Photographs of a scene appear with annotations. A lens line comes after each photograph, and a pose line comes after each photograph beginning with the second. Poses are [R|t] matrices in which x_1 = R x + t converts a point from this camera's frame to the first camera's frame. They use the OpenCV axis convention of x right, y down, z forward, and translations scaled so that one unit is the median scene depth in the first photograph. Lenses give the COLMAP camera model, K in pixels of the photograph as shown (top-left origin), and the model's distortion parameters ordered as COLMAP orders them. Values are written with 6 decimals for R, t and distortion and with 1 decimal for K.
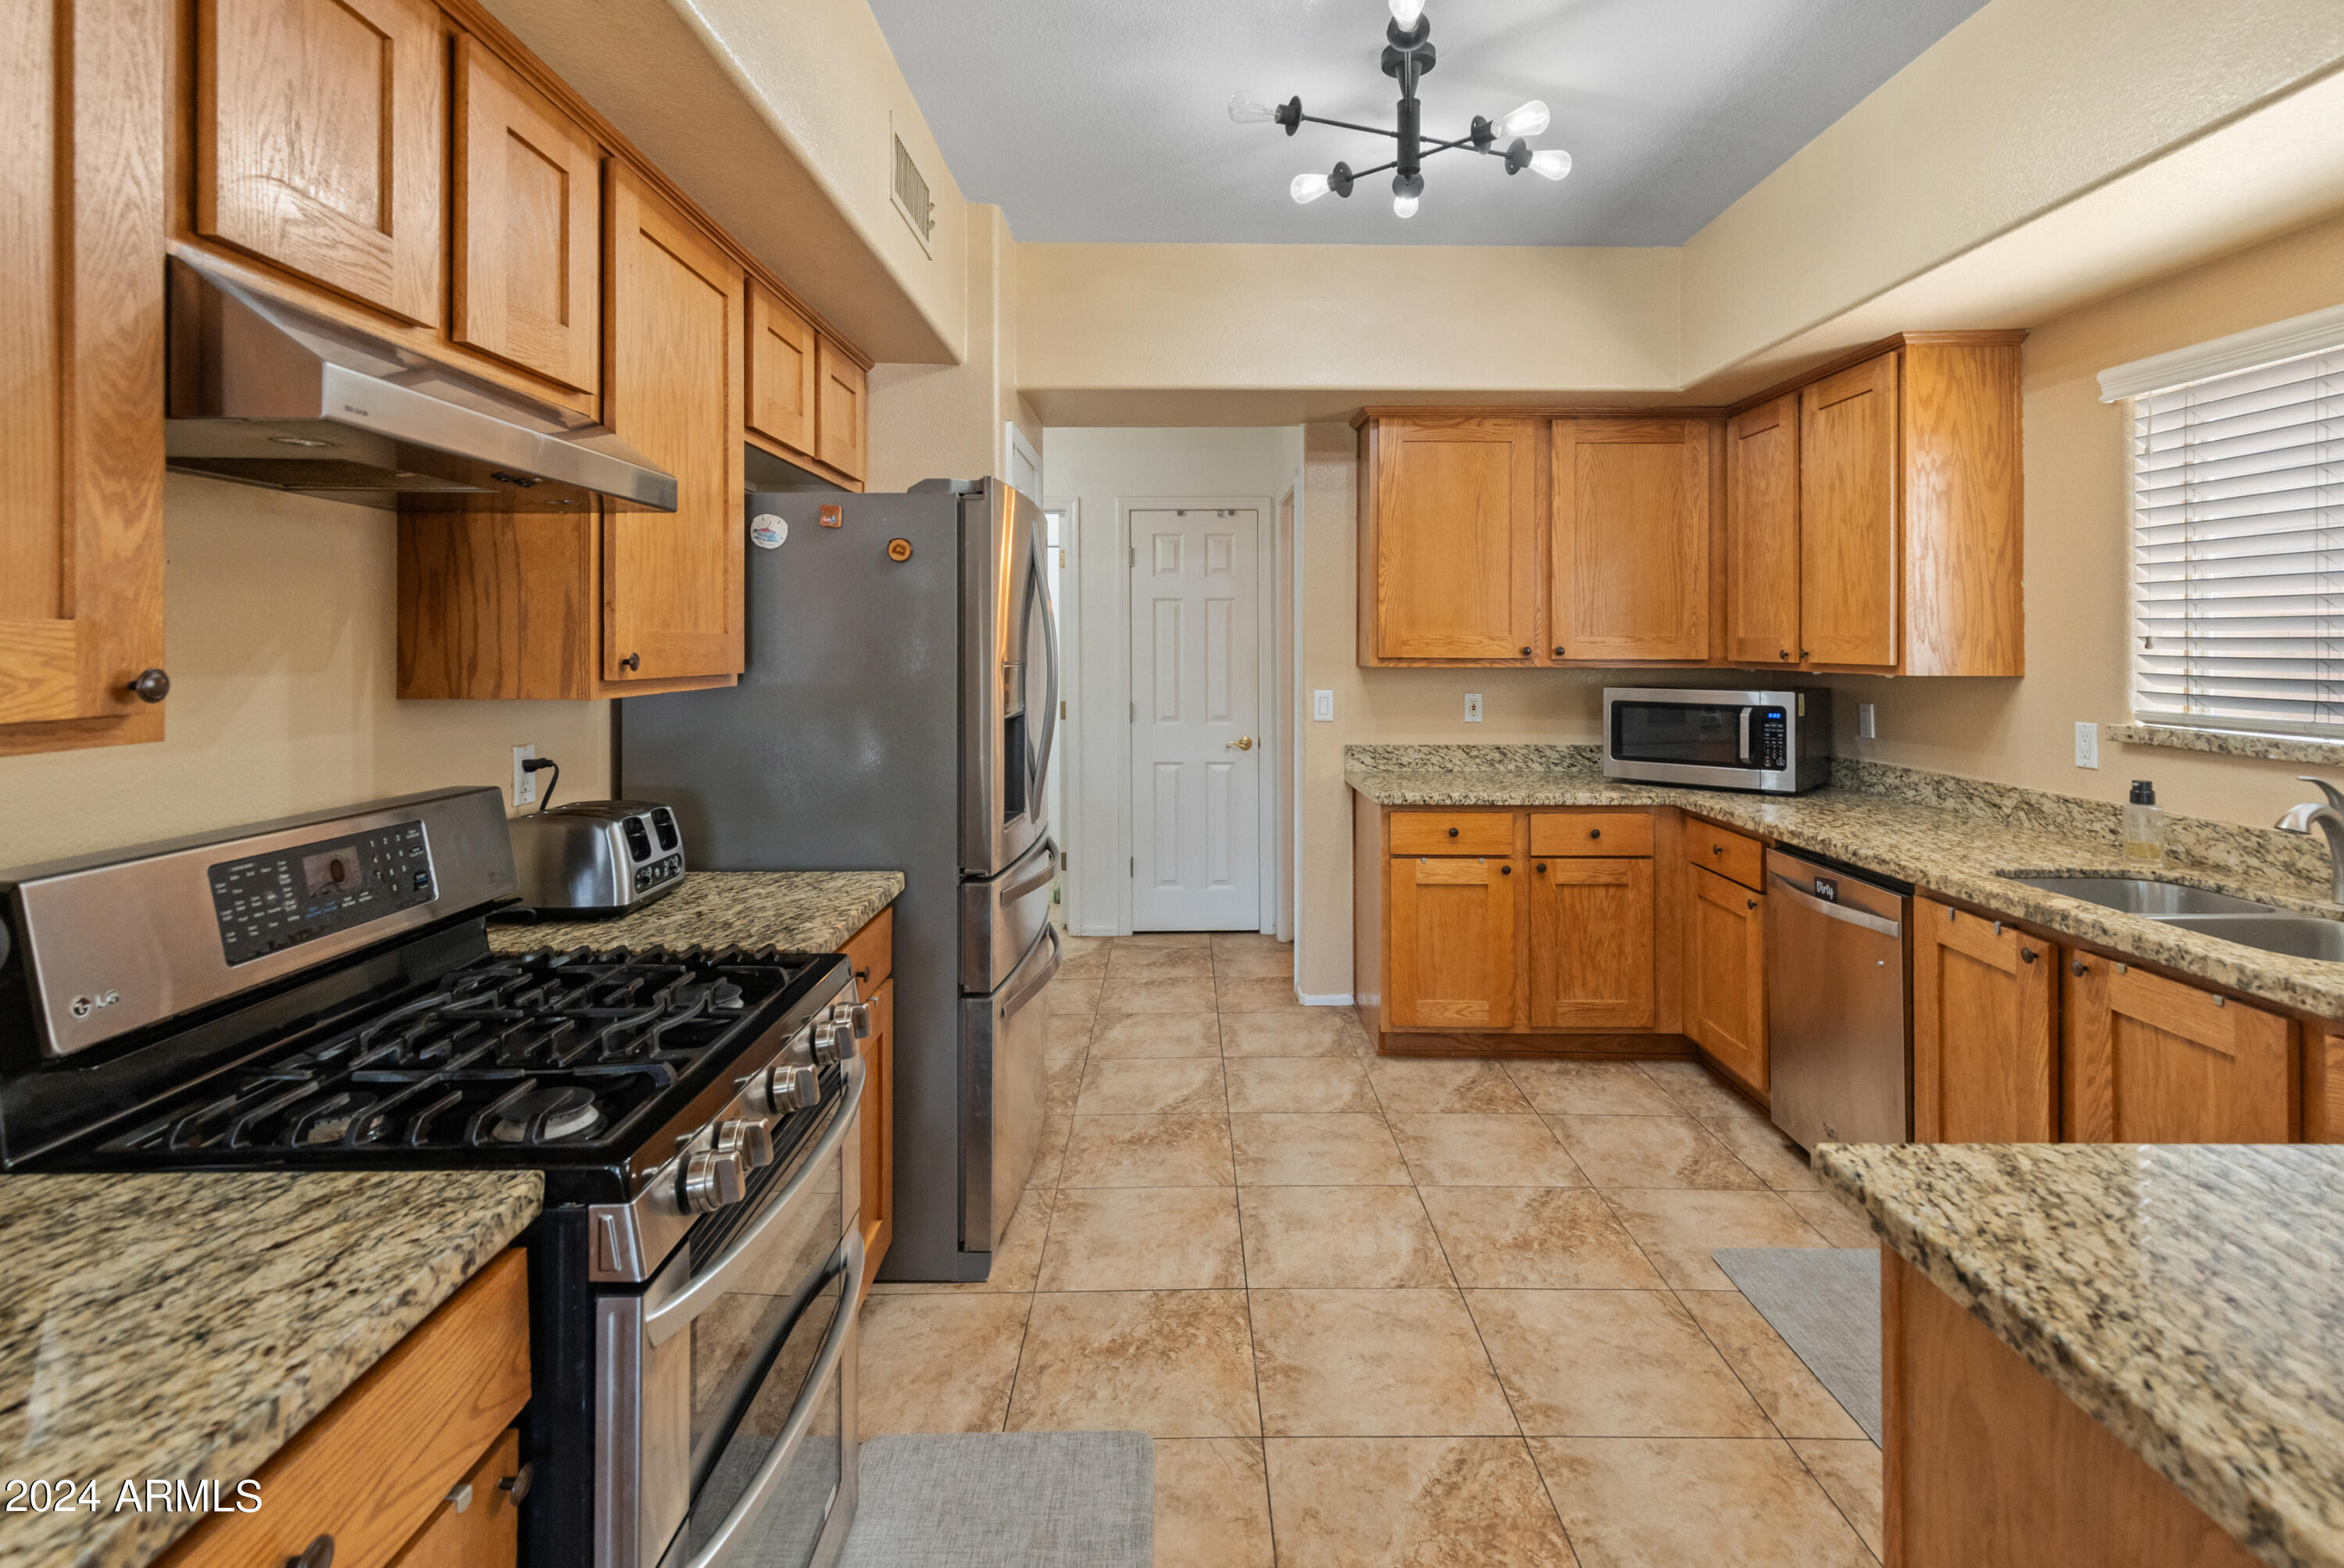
lens RADIAL K [[1107.5, 0, 1207.6], [0, 1107.5, 630.1], [0, 0, 1]] dist [0.009615, -0.005461]
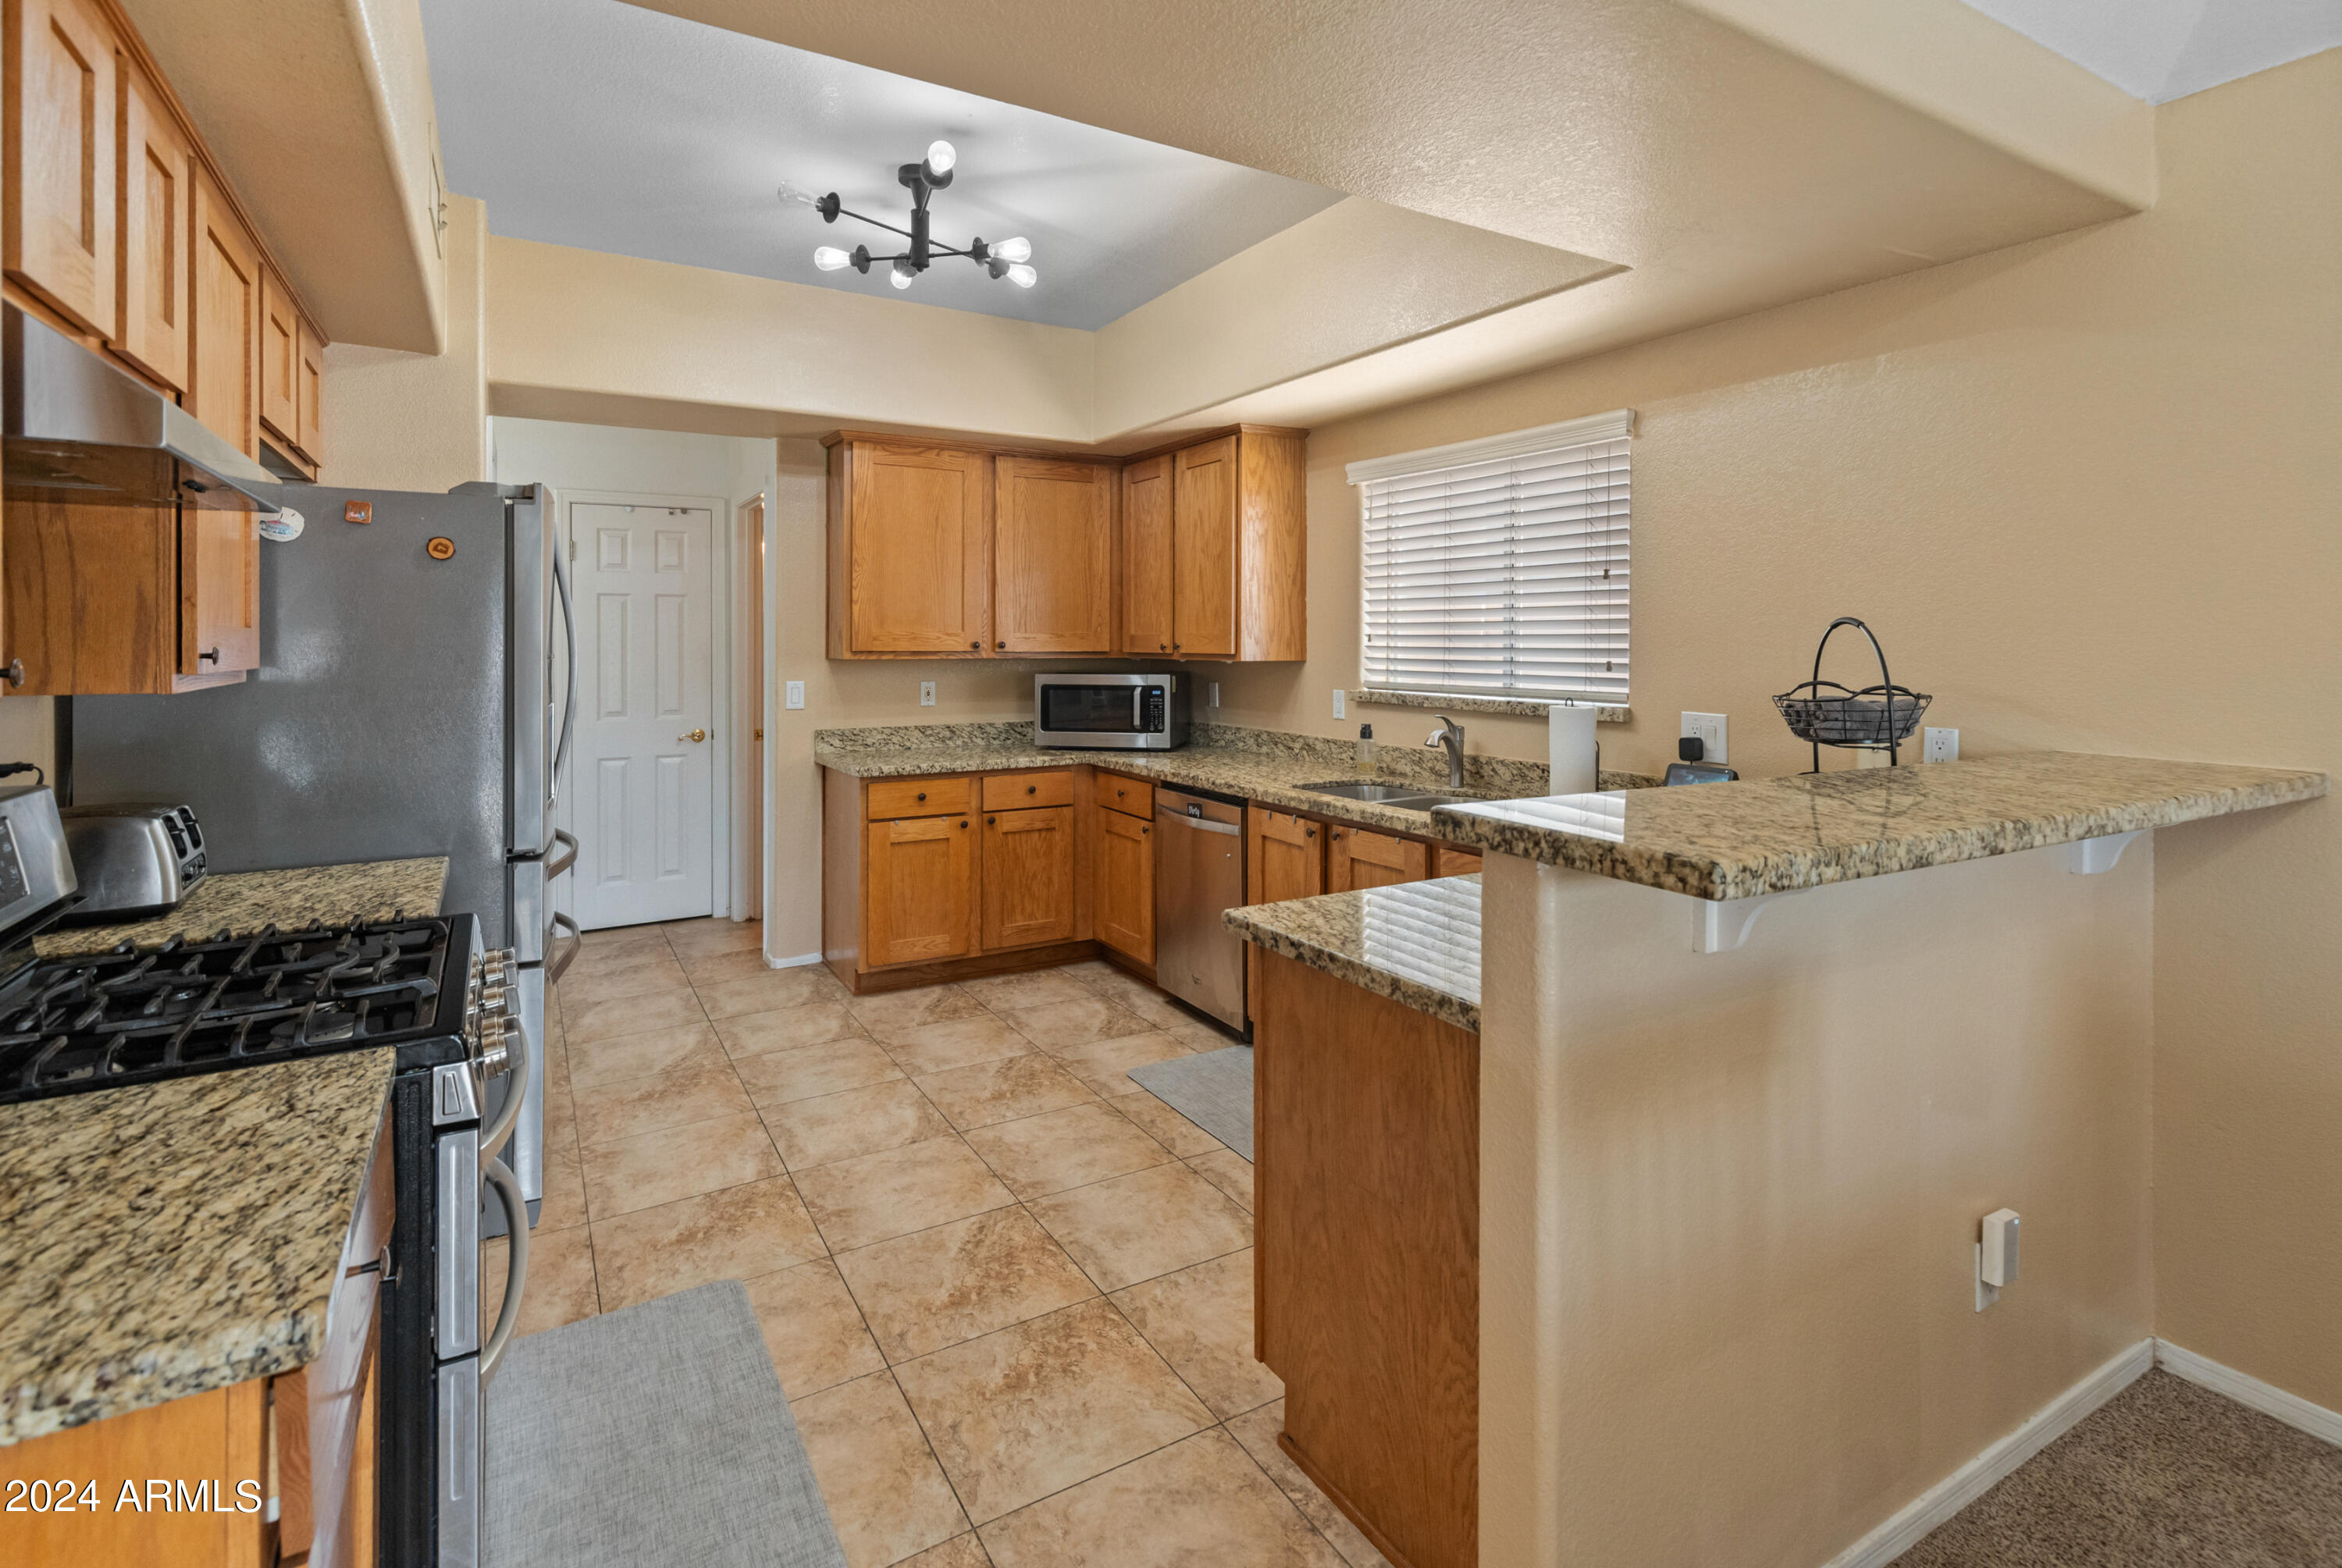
lens RADIAL K [[1106.5, 0, 1201.6], [0, 1106.5, 622.0], [0, 0, 1]] dist [0.009615, -0.005461]
pose [[0.854514, 0.008278, 0.519363, -0.193819], [-0.006070, 0.999964, -0.005952, -0.001092], [-0.519393, 0.001933, 0.854533, -0.241839]]
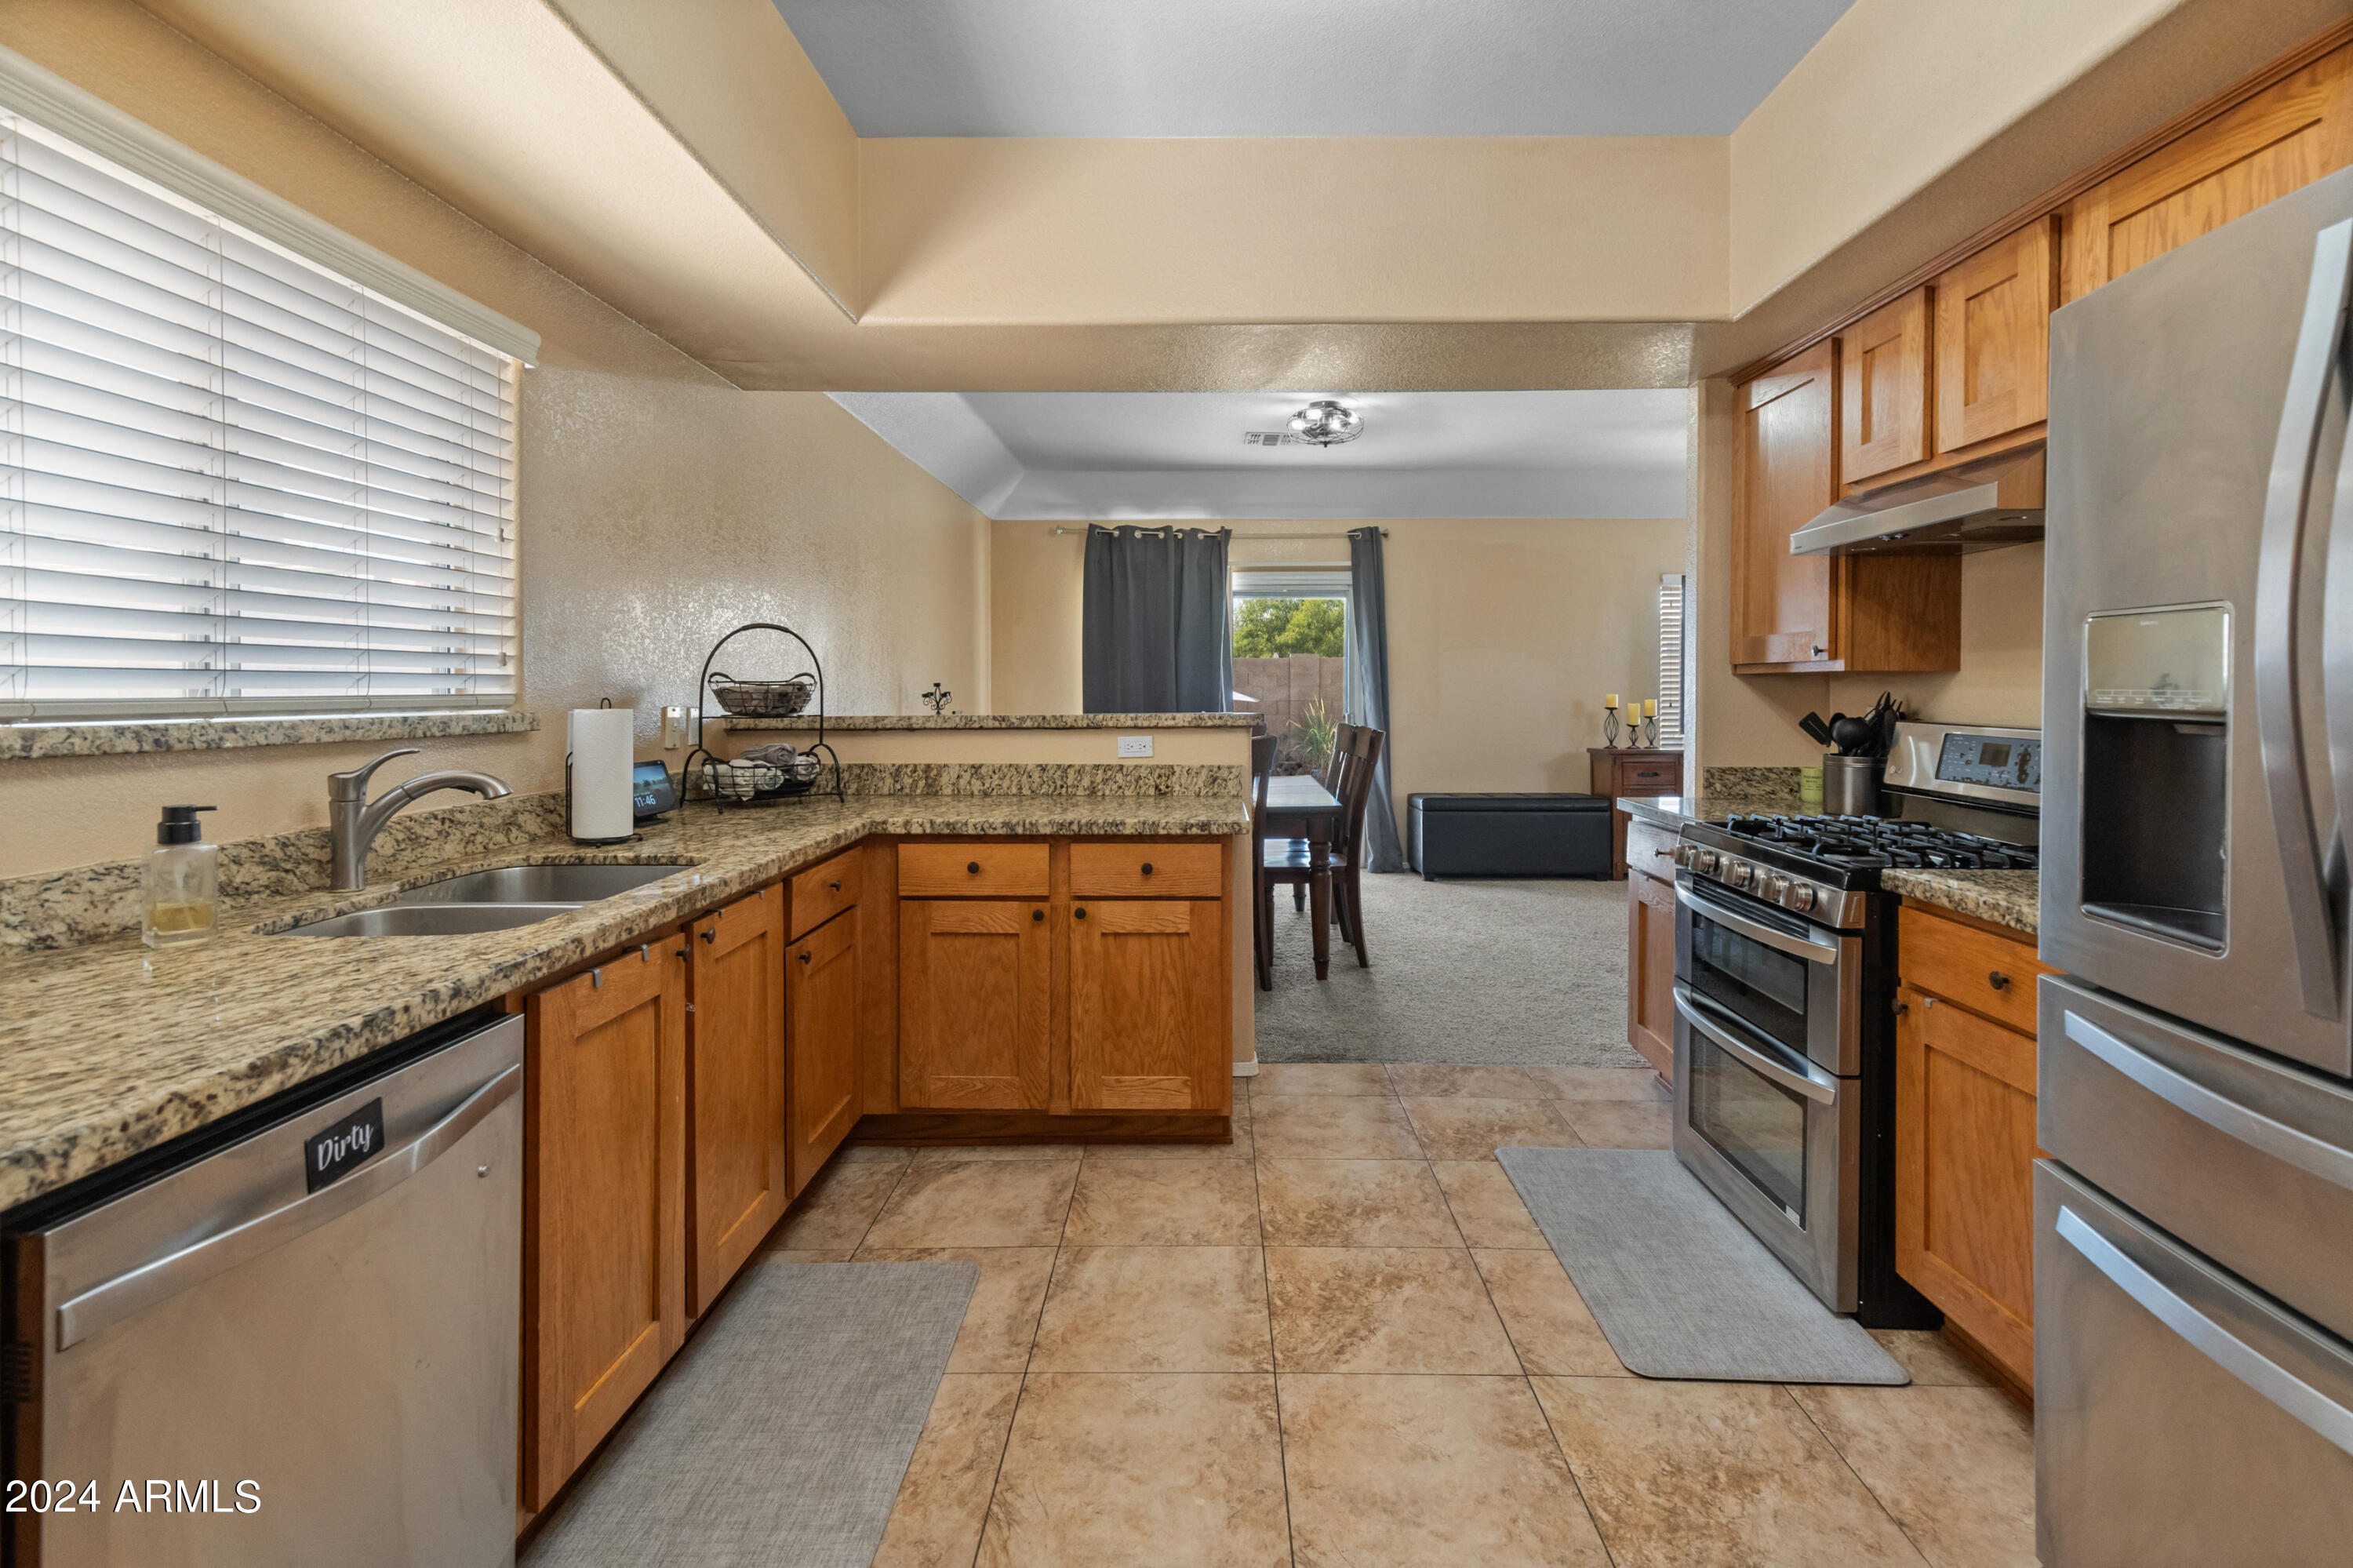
lens RADIAL K [[1111.9, 0, 1188.5], [0, 1111.9, 687.1], [0, 0, 1]] dist [0.009615, -0.005461]
pose [[-0.999588, -0.002126, 0.028627, 0.256038], [-0.002539, 0.999893, -0.014412, 0.075232], [-0.028594, -0.014479, -0.999486, 1.566171]]
